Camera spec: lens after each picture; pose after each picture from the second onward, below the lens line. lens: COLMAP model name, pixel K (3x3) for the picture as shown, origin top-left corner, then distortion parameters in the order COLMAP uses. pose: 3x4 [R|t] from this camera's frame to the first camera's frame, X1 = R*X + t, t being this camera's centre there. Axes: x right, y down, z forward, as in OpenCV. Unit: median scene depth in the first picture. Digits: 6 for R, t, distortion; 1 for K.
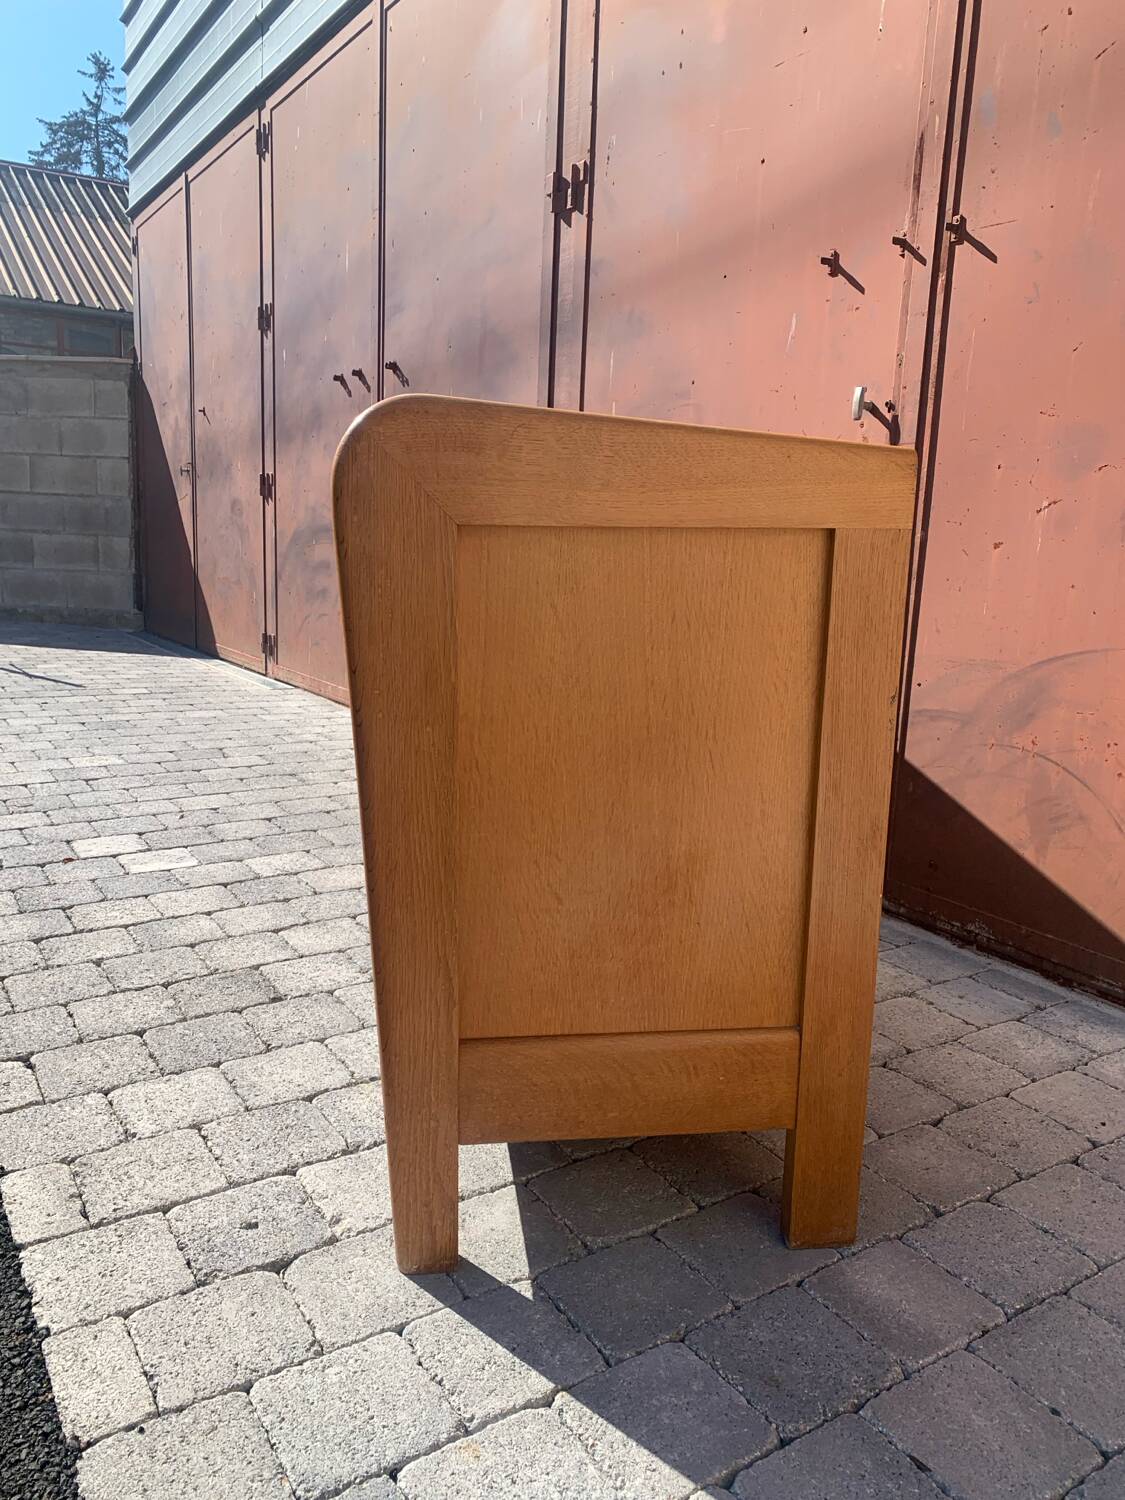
lens RADIAL K [[1149.0, 0, 554.8], [0, 1149.0, 757.8], [0, 0, 1]] dist [0.028452, -0.024678]
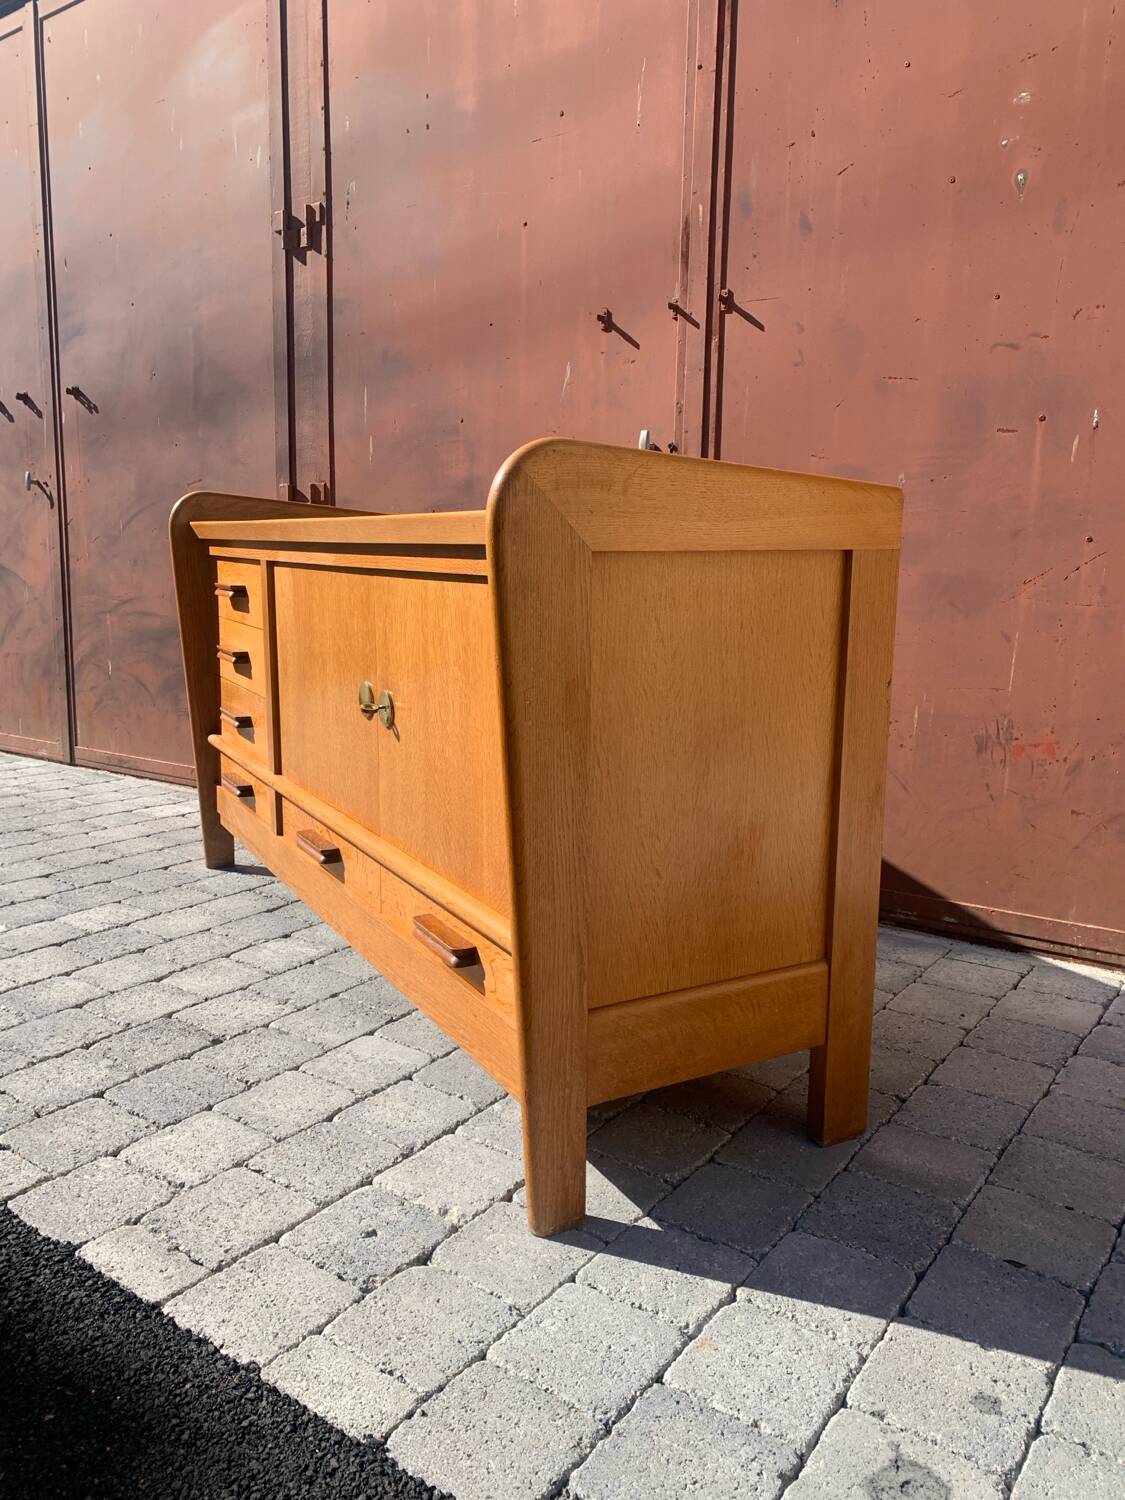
lens RADIAL K [[1149.0, 0, 554.8], [0, 1149.0, 758.2], [0, 0, 1]] dist [0.028452, -0.024678]
pose [[0.927837, -0.080863, 0.364115, -0.356942], [0.089764, 0.995934, -0.007558, 0.004815], [-0.362024, 0.039697, 0.931323, -0.026739]]
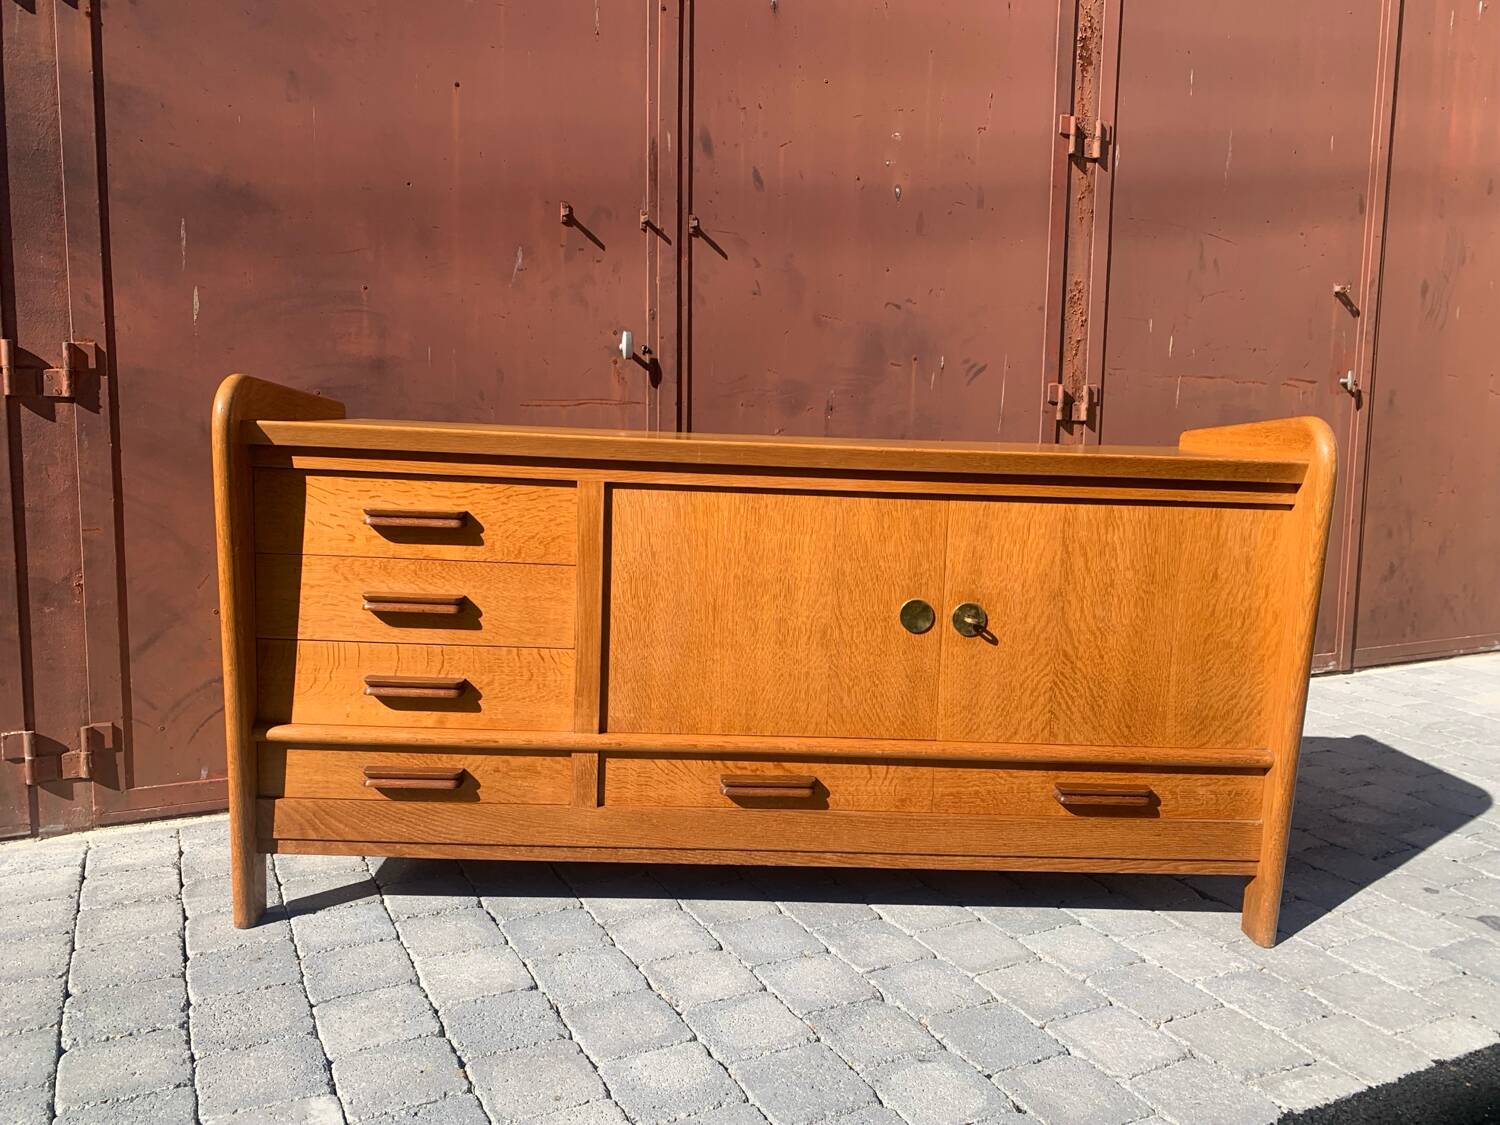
lens RADIAL K [[1149.0, 0, 748.1], [0, 1149.0, 554.5], [0, 0, 1]] dist [0.028452, -0.024678]
pose [[0.078504, -0.146954, 0.986023, -1.258492], [0.177094, 0.975400, 0.131271, -0.315449], [-0.981058, 0.164313, 0.102598, 1.086323]]
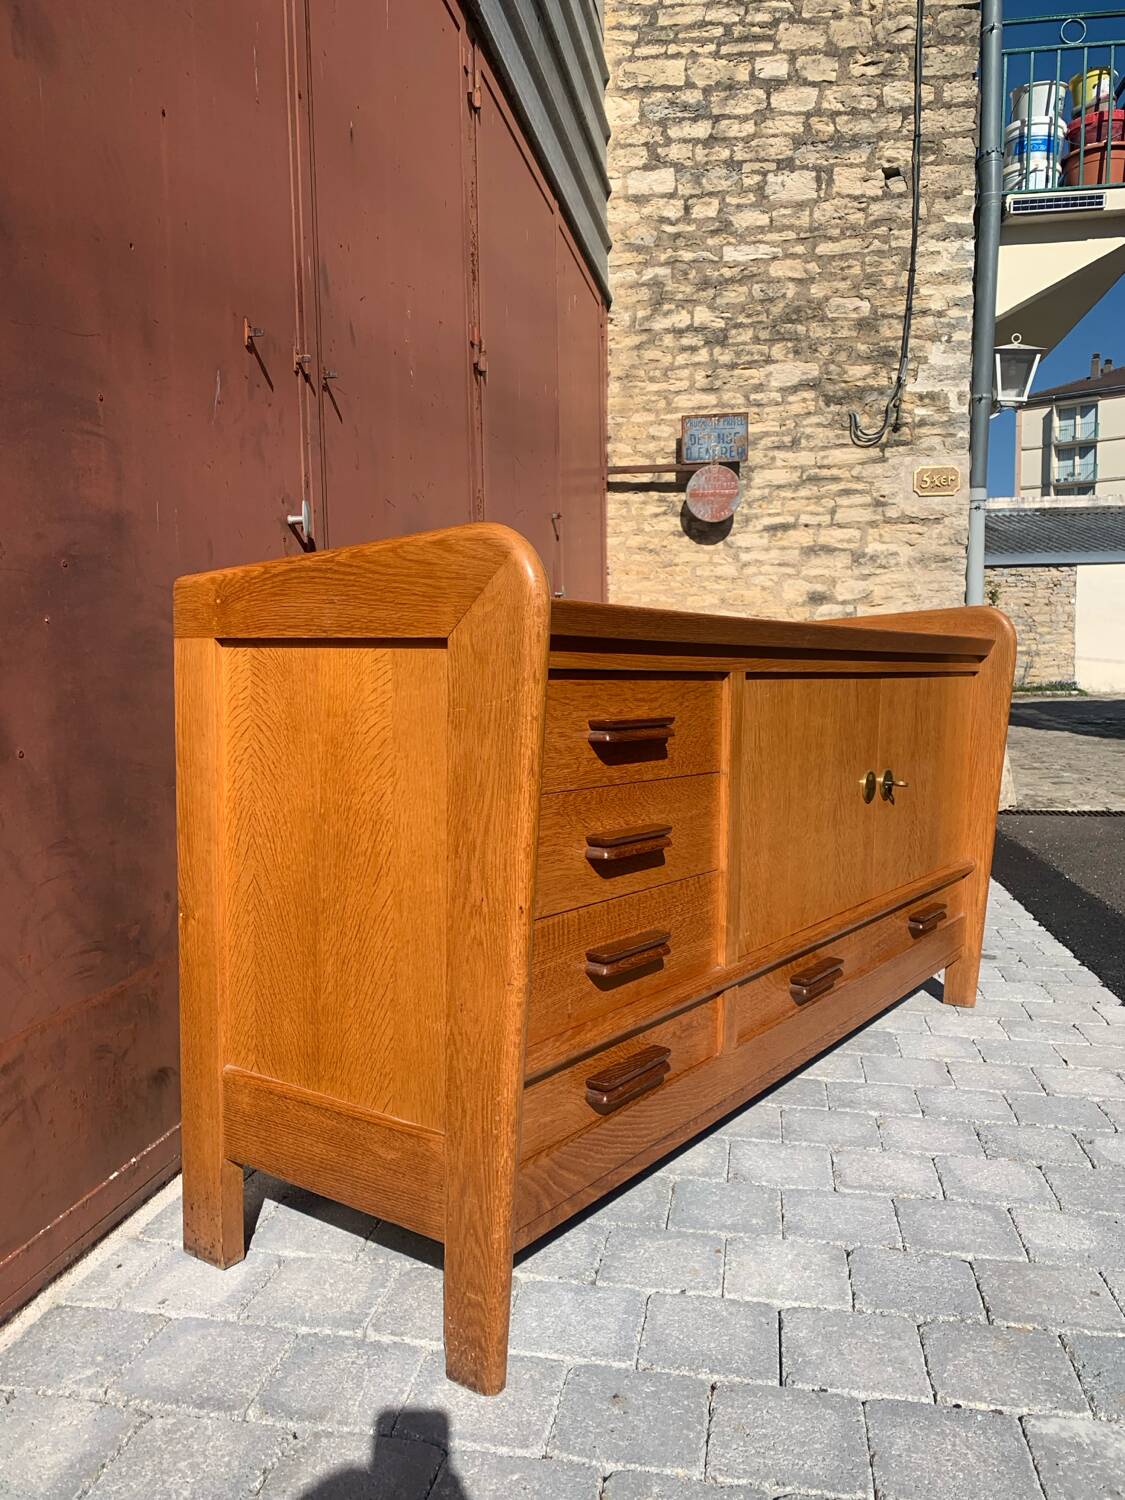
lens RADIAL K [[1149.0, 0, 559.9], [0, 1149.0, 769.2], [0, 0, 1]] dist [0.028452, -0.024678]
pose [[-0.740116, -0.093468, 0.665952, -0.701636], [0.114345, 0.958382, 0.261590, -0.456369], [-0.662686, 0.269755, -0.698626, 2.134348]]
